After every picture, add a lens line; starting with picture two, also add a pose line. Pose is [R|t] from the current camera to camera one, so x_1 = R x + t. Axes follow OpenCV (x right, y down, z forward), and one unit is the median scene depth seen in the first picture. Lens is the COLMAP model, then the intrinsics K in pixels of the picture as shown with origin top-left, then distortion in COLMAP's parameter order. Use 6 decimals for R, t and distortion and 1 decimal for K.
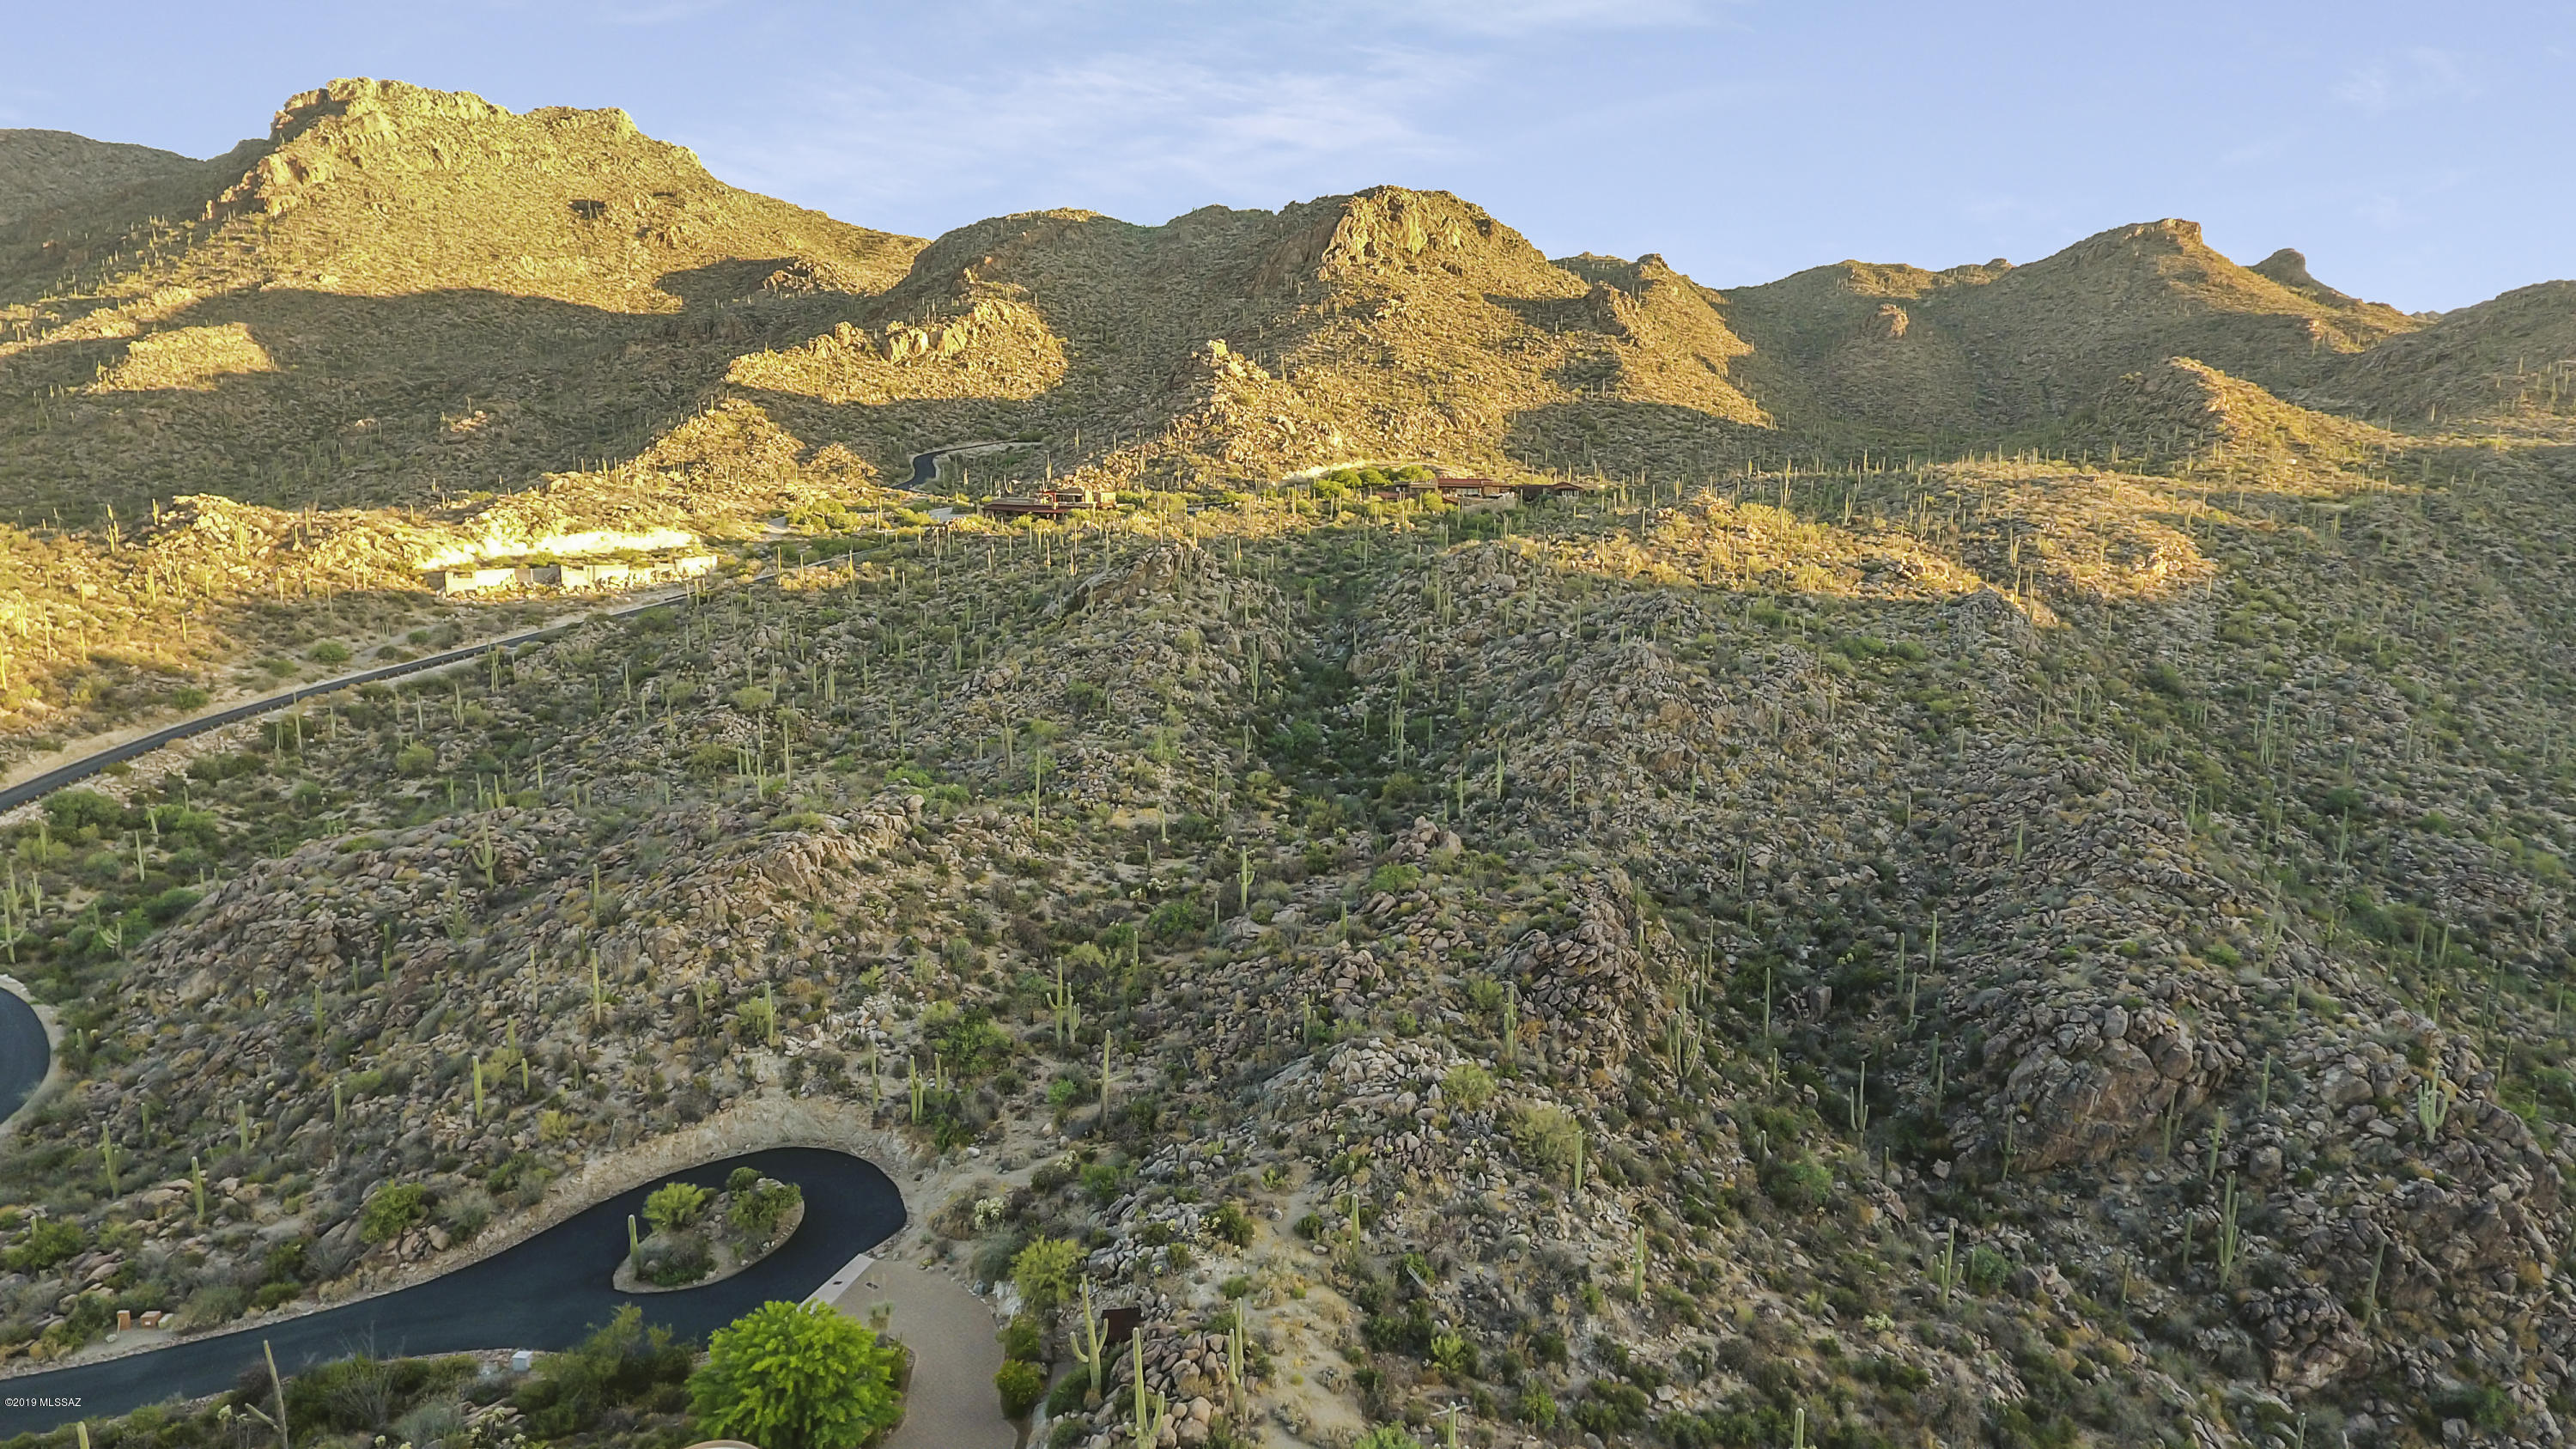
lens RADIAL K [[1515.7, 0, 1318.6], [0, 1515.7, 711.4], [0, 0, 1]] dist [-0.002132, -0.001555]
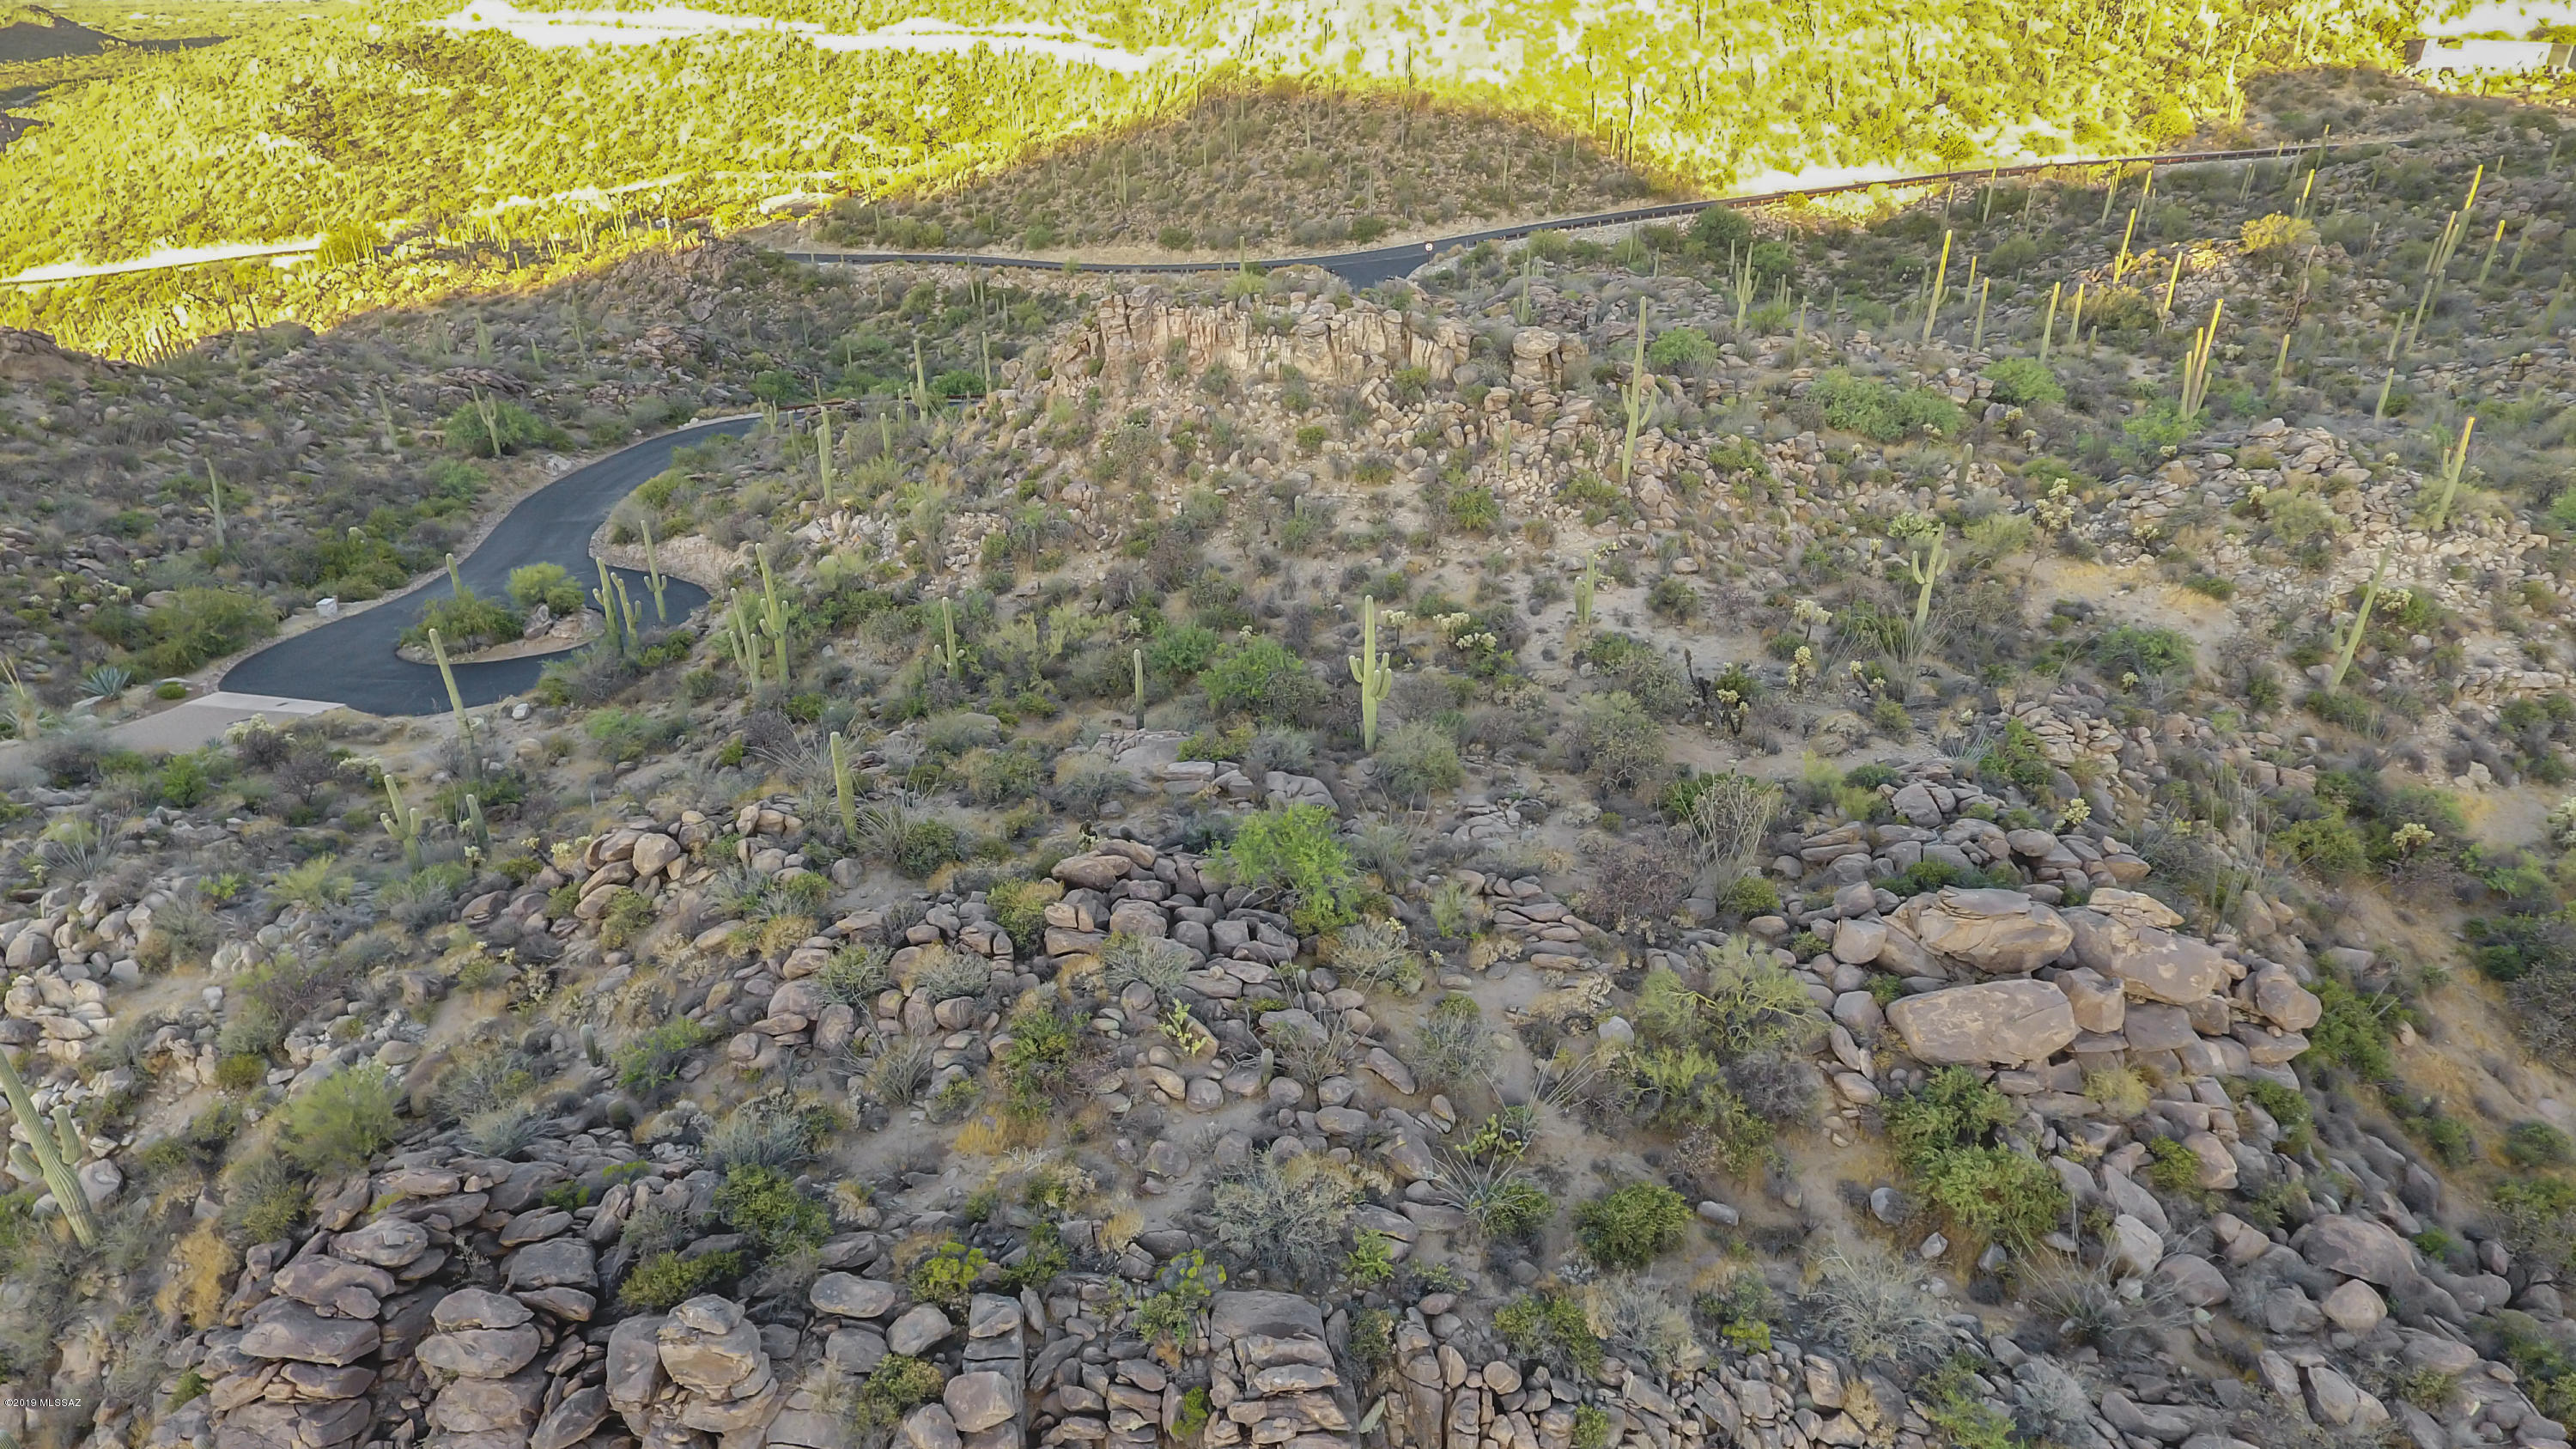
lens RADIAL K [[1515.7, 0, 1318.6], [0, 1515.7, 711.4], [0, 0, 1]] dist [-0.002132, -0.001555]
pose [[0.081443, 0.443629, -0.892502, 0.164970], [-0.179793, 0.887326, 0.424650, -0.024209], [0.980327, 0.125881, 0.152029, 0.509851]]
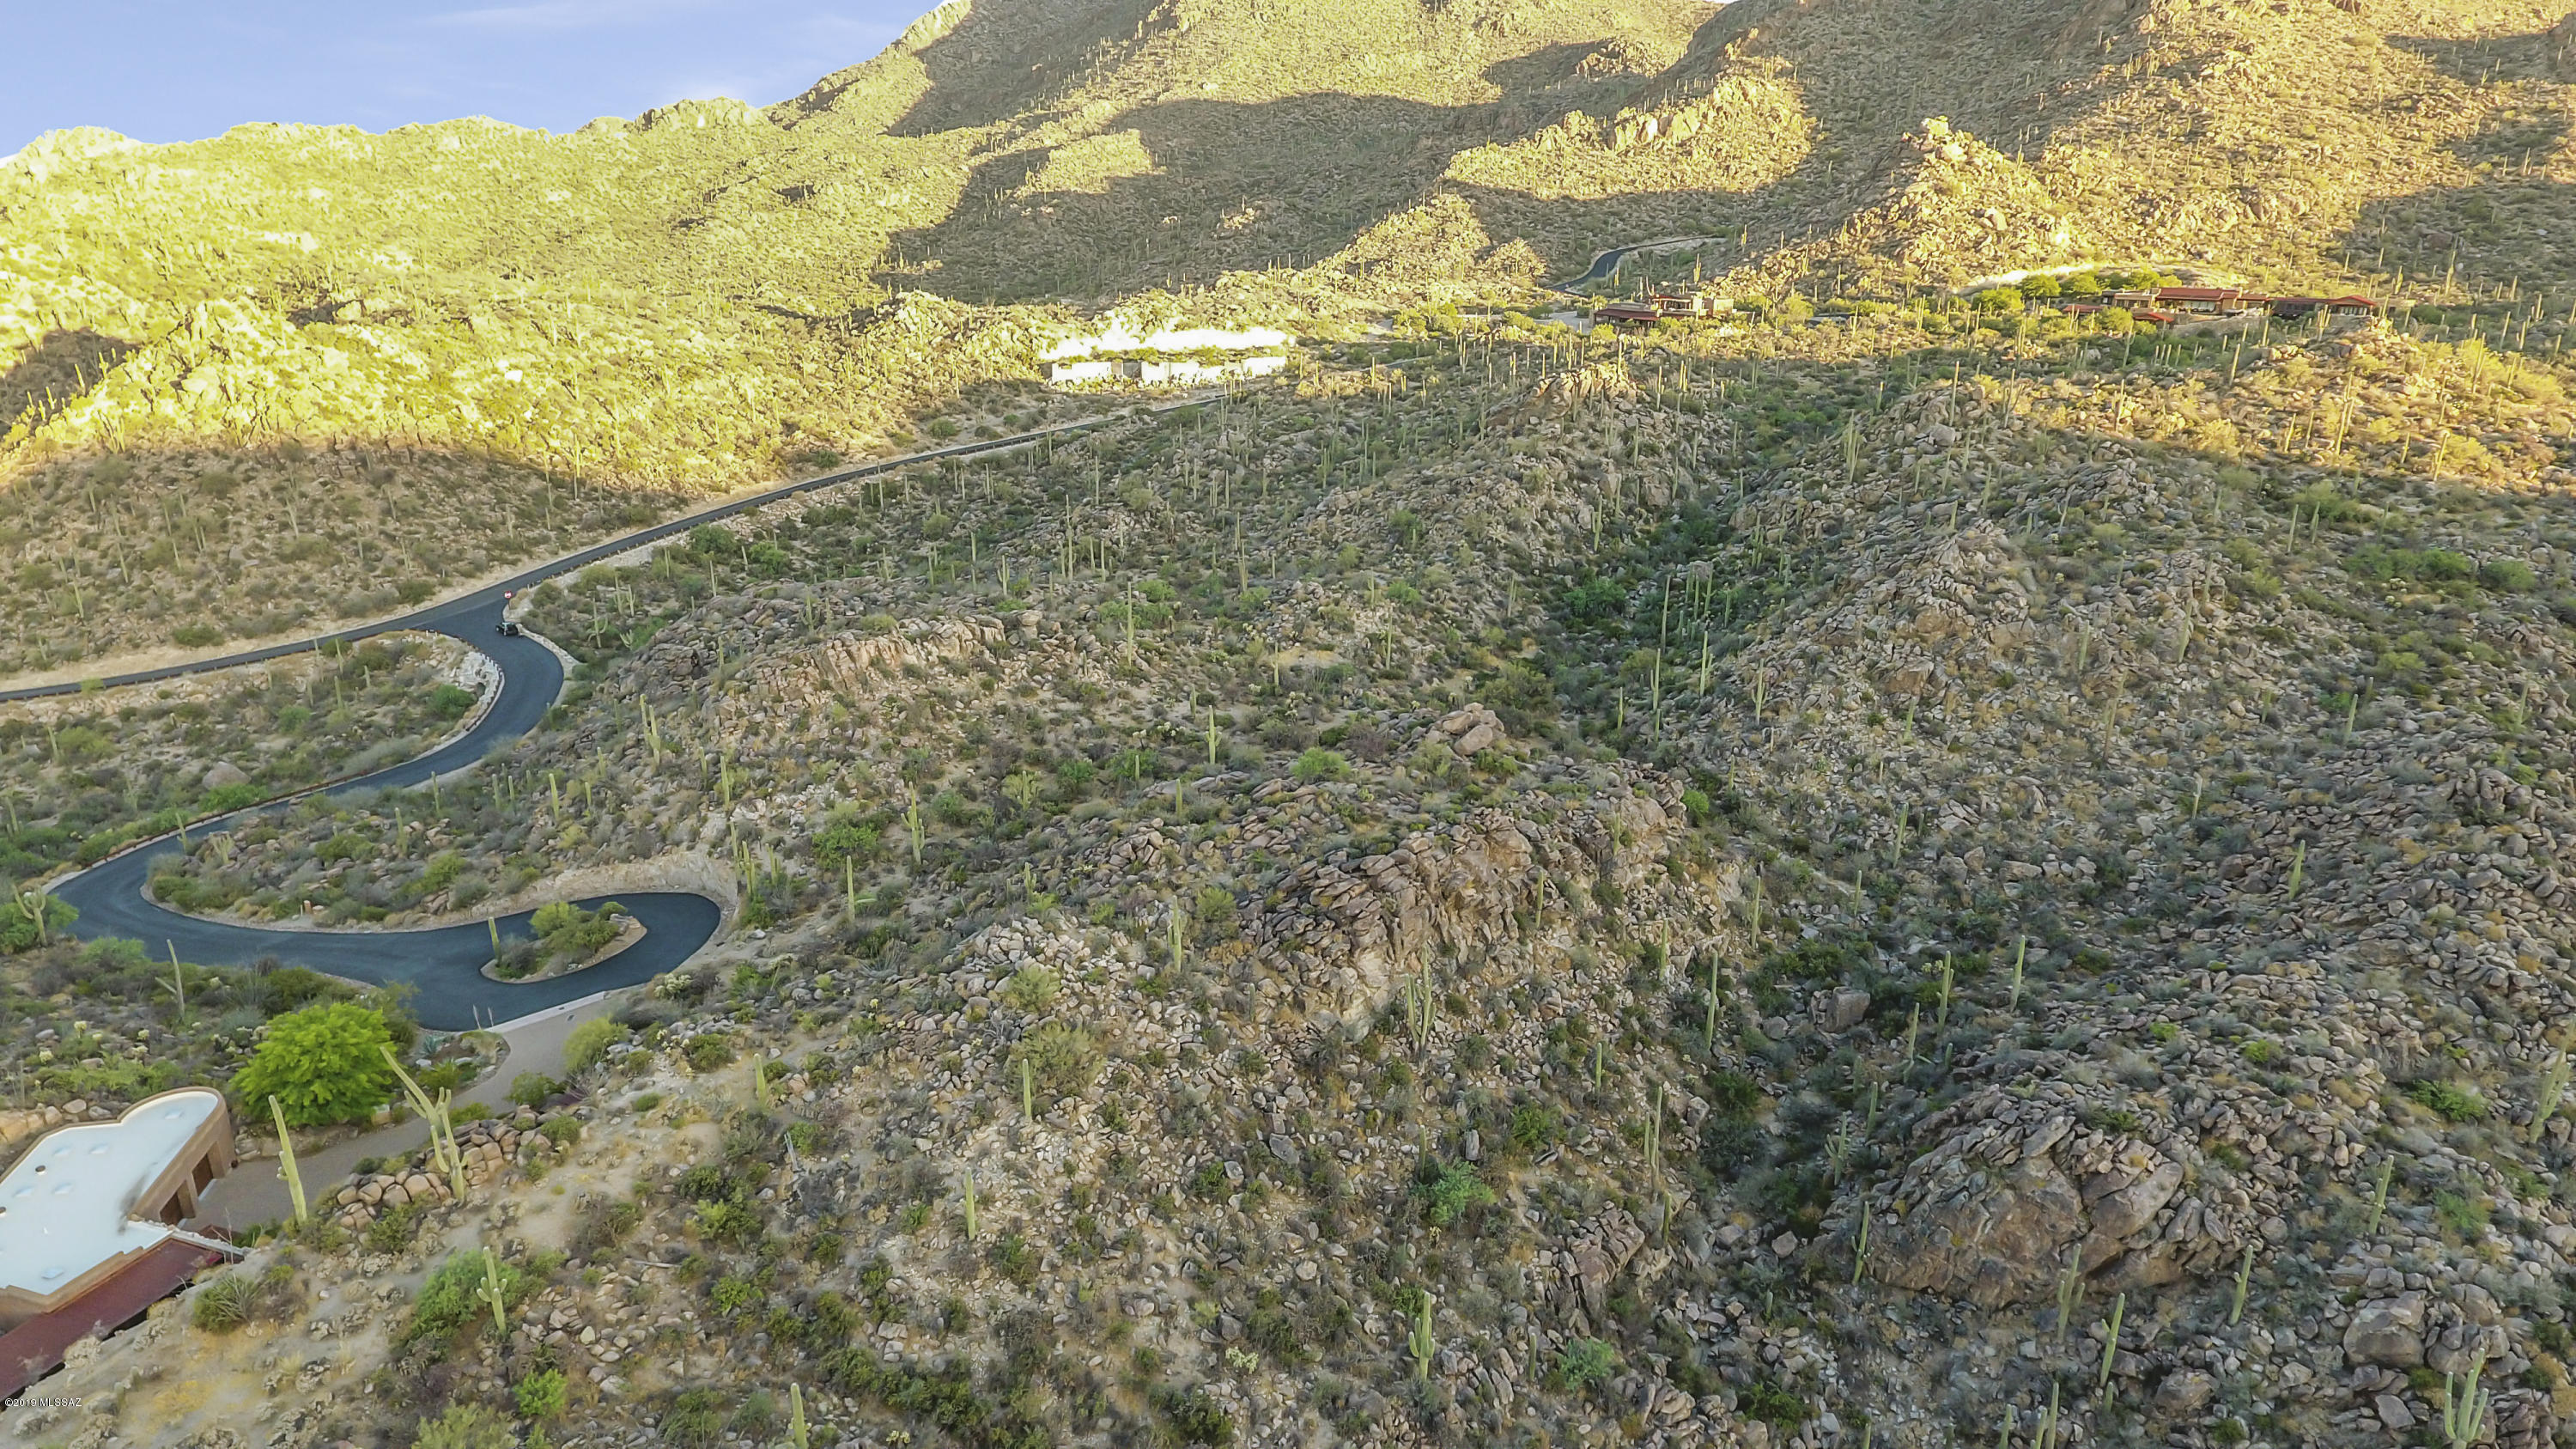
lens RADIAL K [[1515.7, 0, 1318.6], [0, 1515.7, 711.4], [0, 0, 1]] dist [-0.002132, -0.001555]
pose [[0.844964, 0.159574, -0.510463, 0.281387], [-0.089123, 0.983117, 0.159804, -0.039085], [0.527345, -0.089535, 0.844920, 0.110702]]
